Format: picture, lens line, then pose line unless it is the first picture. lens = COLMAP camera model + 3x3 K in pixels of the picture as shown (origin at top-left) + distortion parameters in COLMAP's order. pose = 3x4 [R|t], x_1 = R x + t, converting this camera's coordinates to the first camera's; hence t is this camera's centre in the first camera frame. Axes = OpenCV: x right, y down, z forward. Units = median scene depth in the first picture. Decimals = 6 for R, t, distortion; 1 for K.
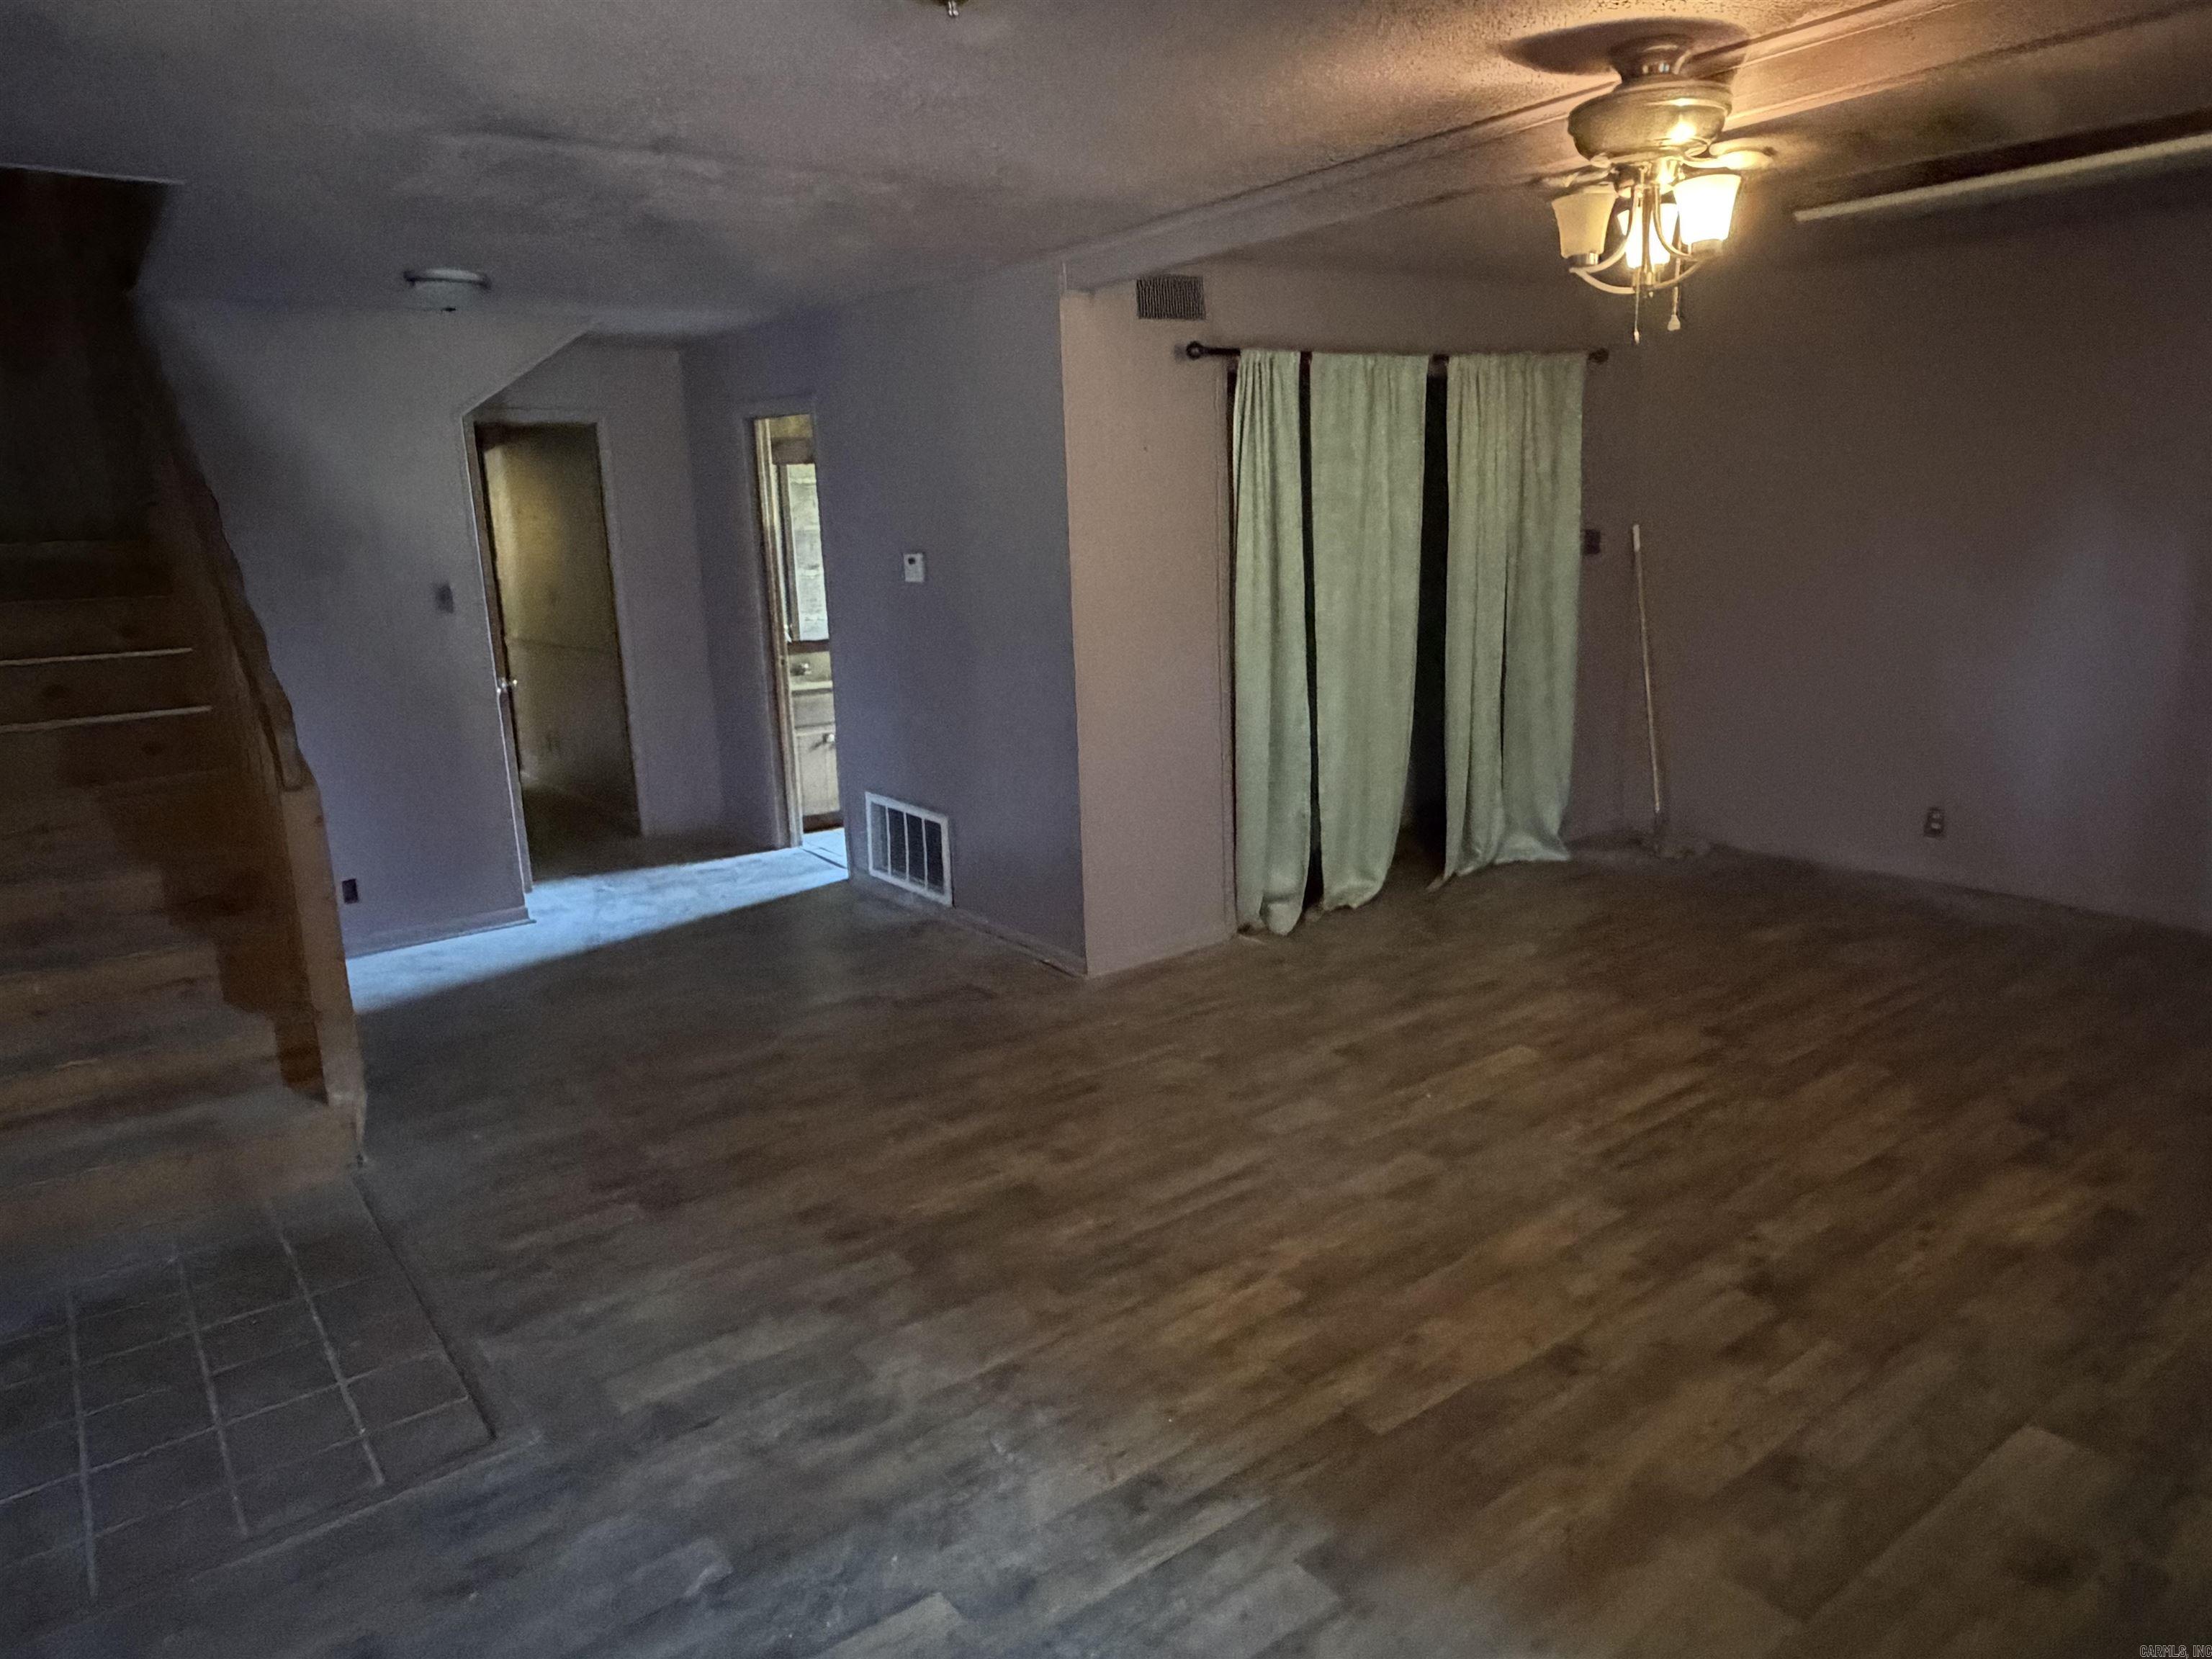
lens RADIAL K [[1415.7, 0, 1067.1], [0, 1415.7, 822.0], [0, 0, 1]] dist [0.006620, 0.002040]
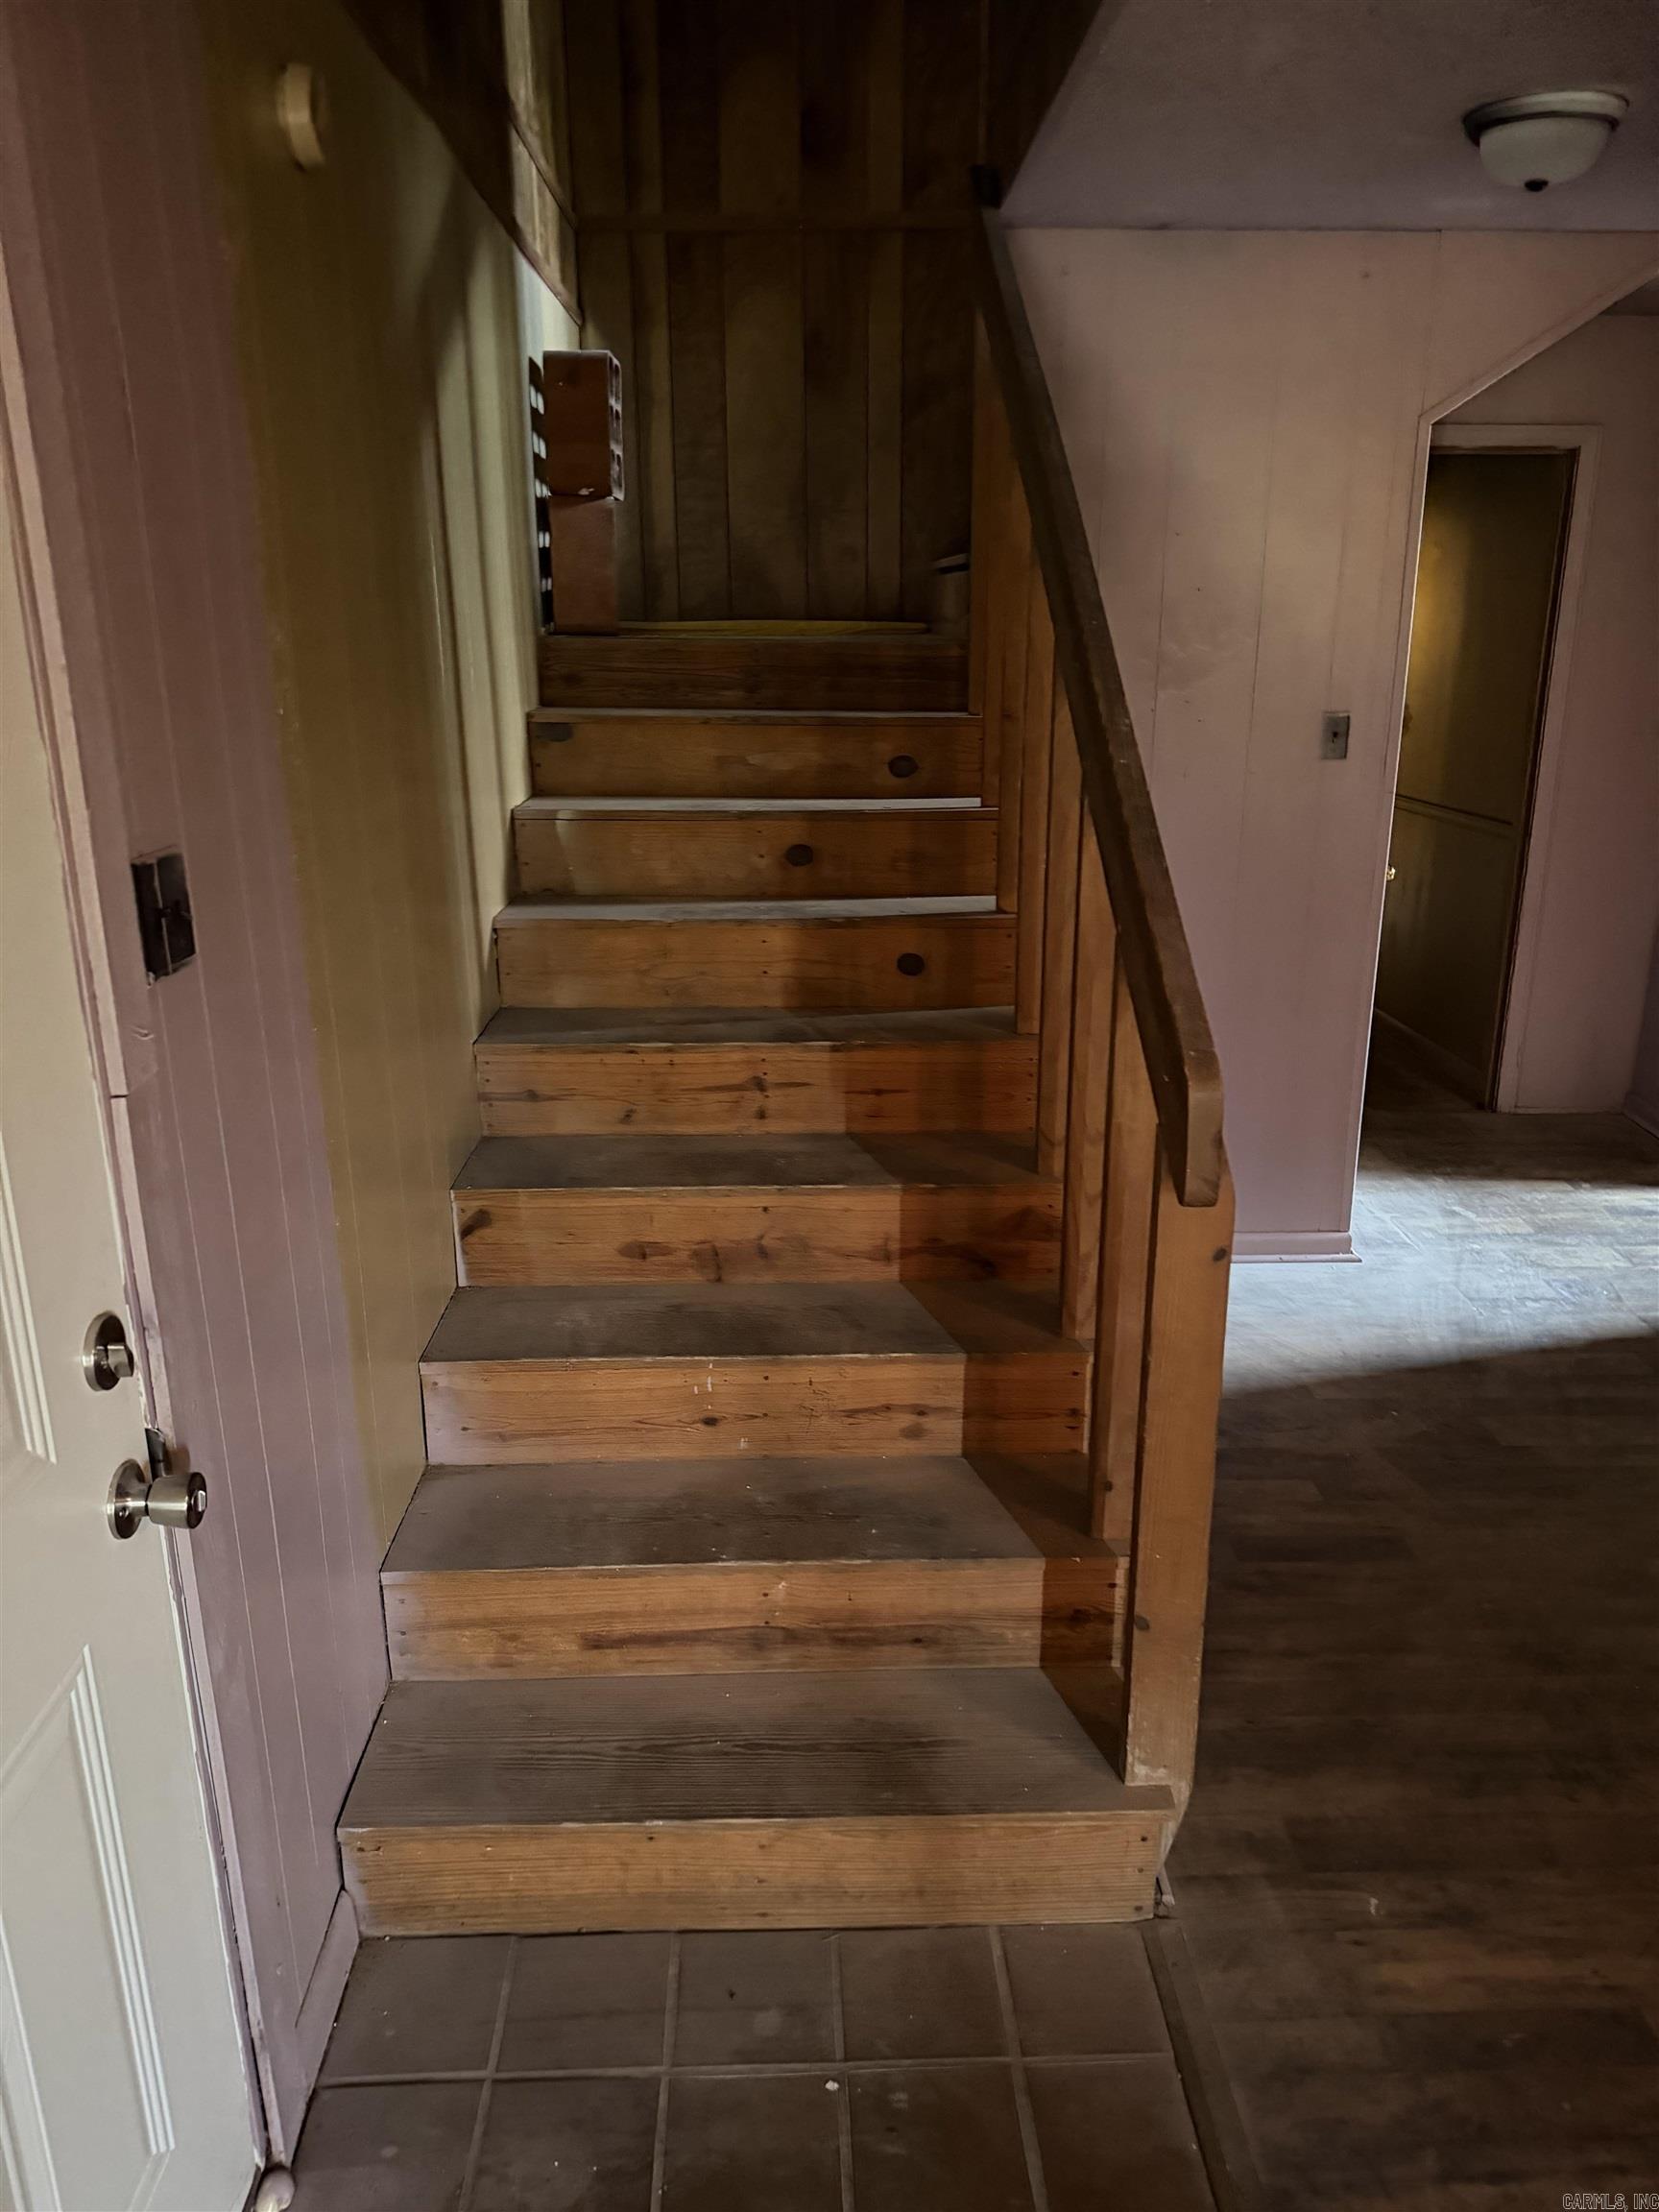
lens RADIAL K [[1542.2, 0, 829.5], [0, 1542.2, 1106.0], [0, 0, 1]] dist [0.115200, -0.160047]
pose [[0.824685, 0.199791, -0.529129, -0.253975], [-0.147215, 0.979110, 0.140253, -0.071259], [0.546097, -0.037769, 0.836870, 0.341573]]
